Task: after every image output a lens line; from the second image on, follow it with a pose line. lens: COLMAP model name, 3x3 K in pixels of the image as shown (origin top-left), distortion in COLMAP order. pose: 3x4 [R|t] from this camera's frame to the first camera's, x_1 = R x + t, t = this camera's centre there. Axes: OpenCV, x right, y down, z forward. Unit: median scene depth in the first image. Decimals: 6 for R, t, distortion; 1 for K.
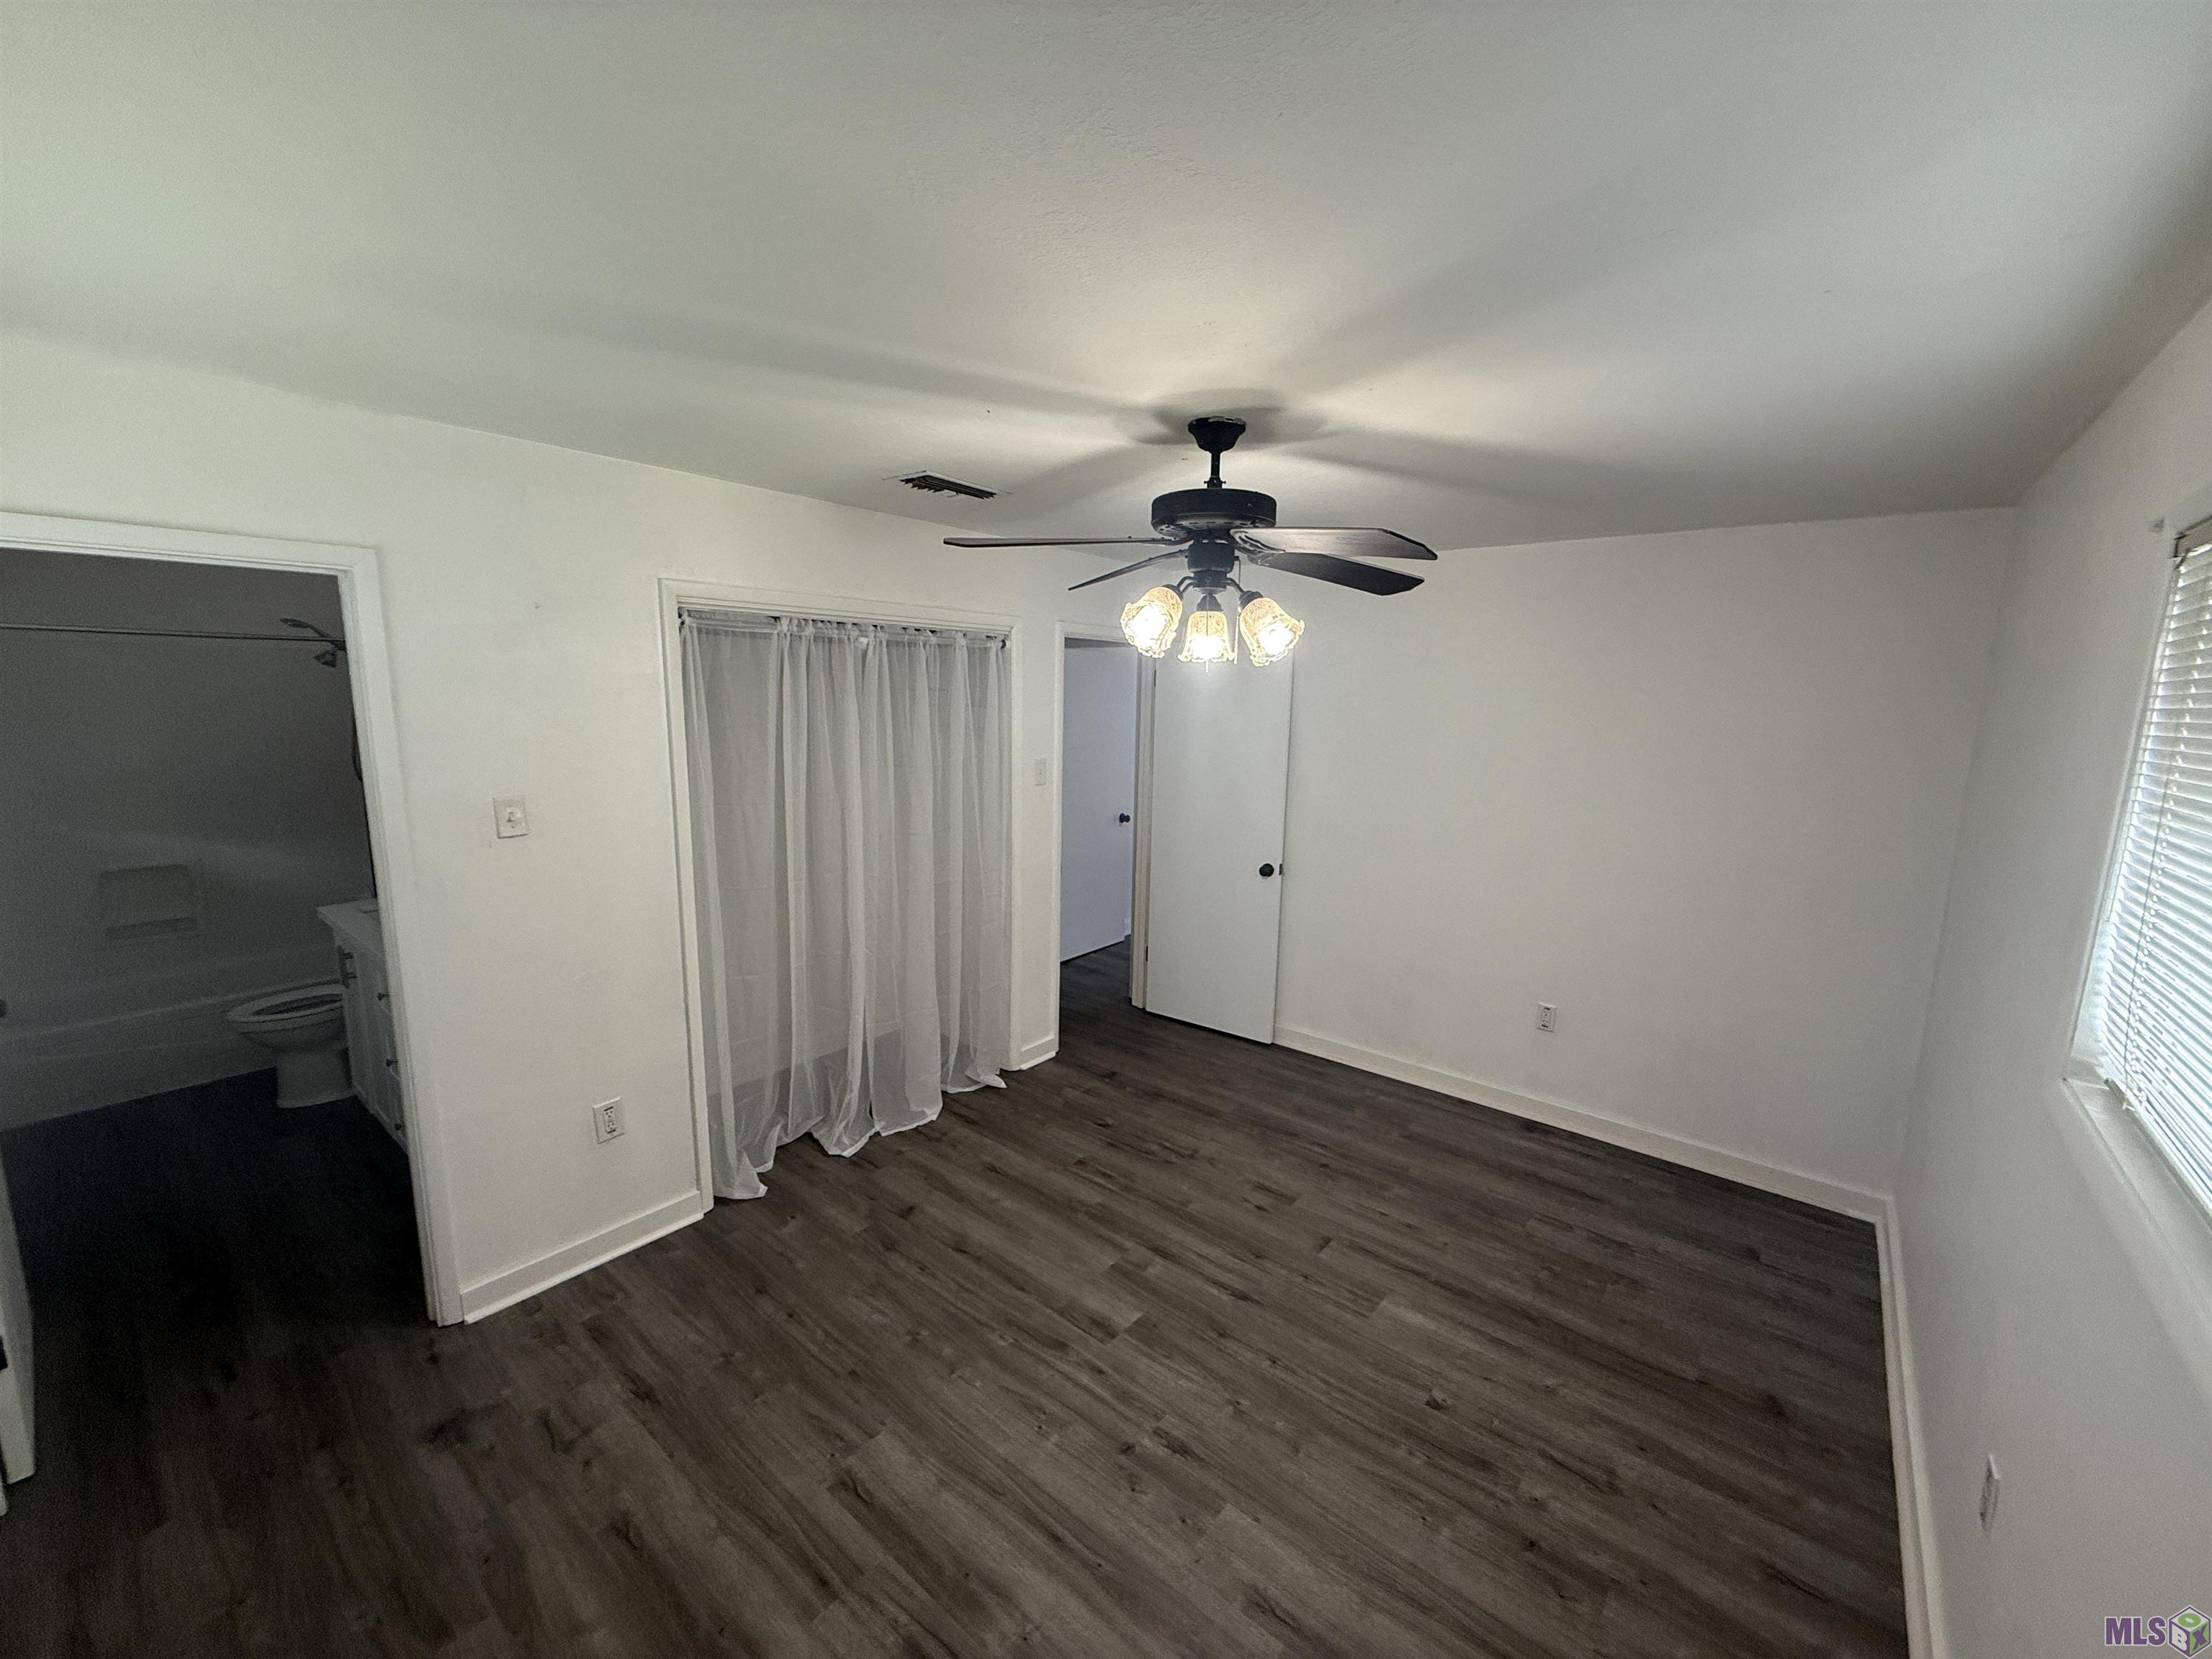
lens RADIAL K [[885.9, 0, 1087.3], [0, 885.9, 834.5], [0, 0, 1]] dist [-0.015163, 0.000021]
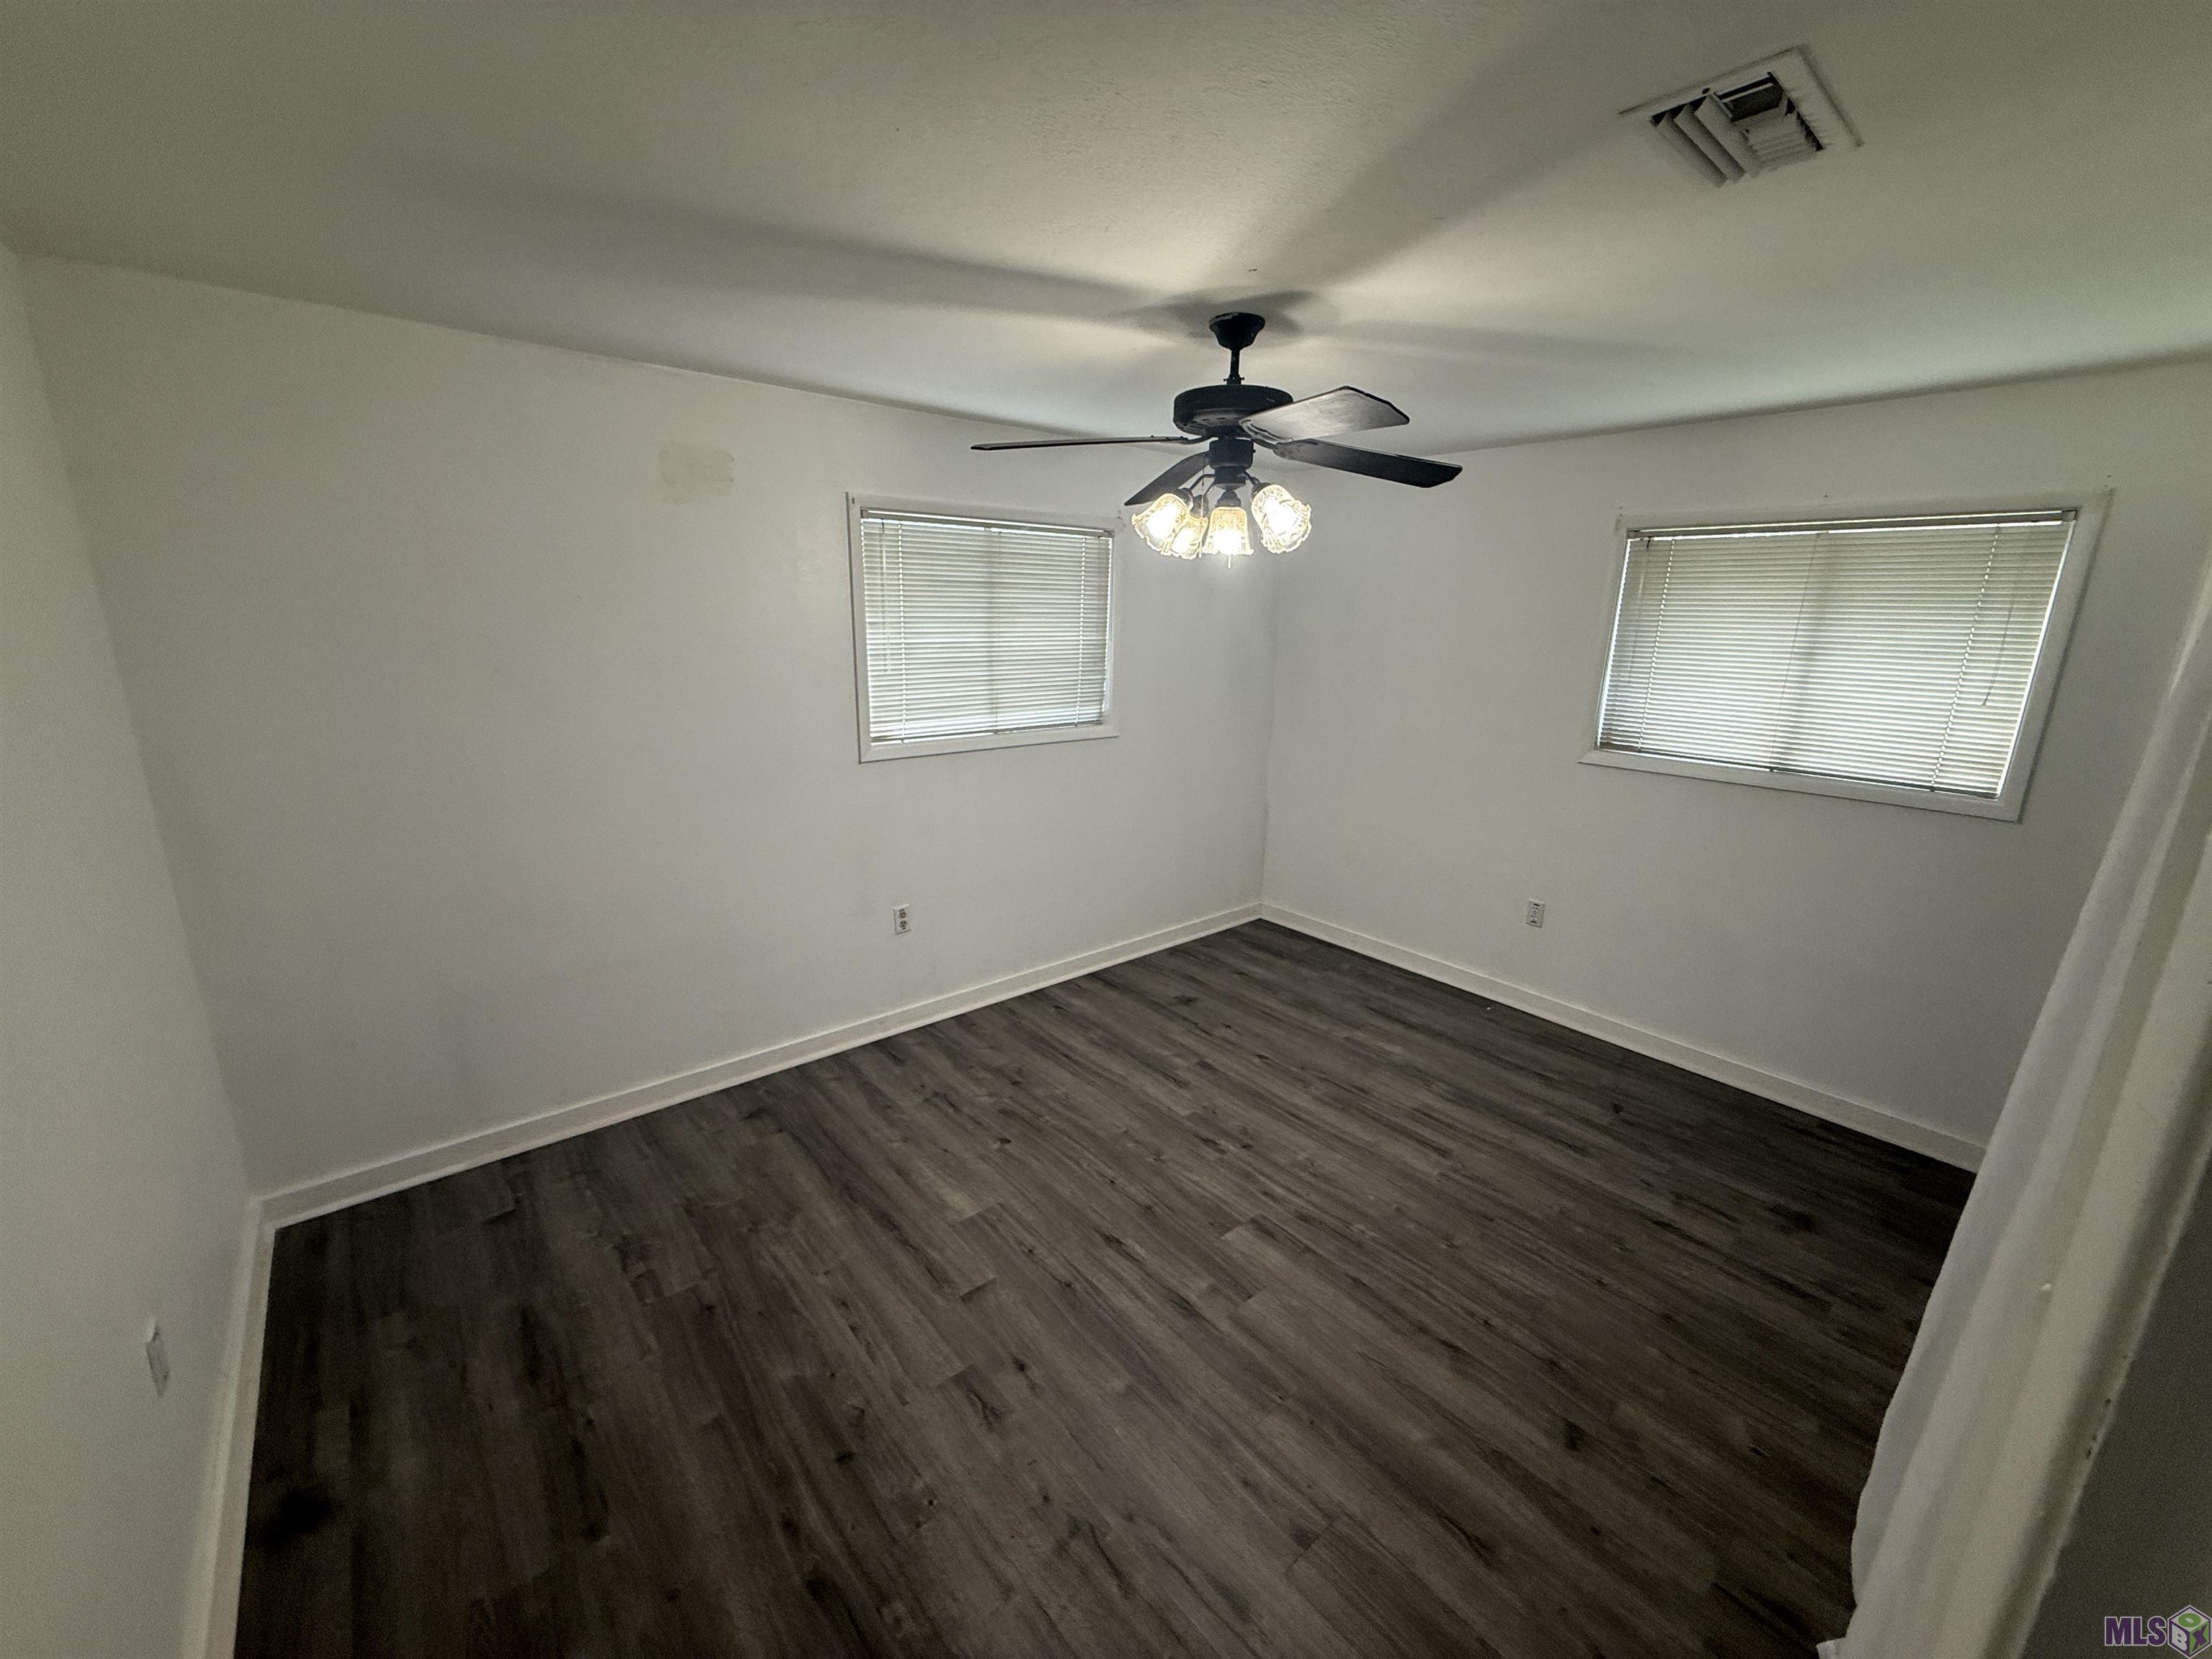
lens RADIAL K [[885.9, 0, 1092.2], [0, 885.9, 833.3], [0, 0, 1]] dist [-0.015163, 0.000021]
pose [[-0.983455, -0.078473, 0.163273, 0.079127], [-0.006139, 0.915224, 0.402898, -0.260305], [-0.181048, 0.395229, -0.900564, 1.731296]]
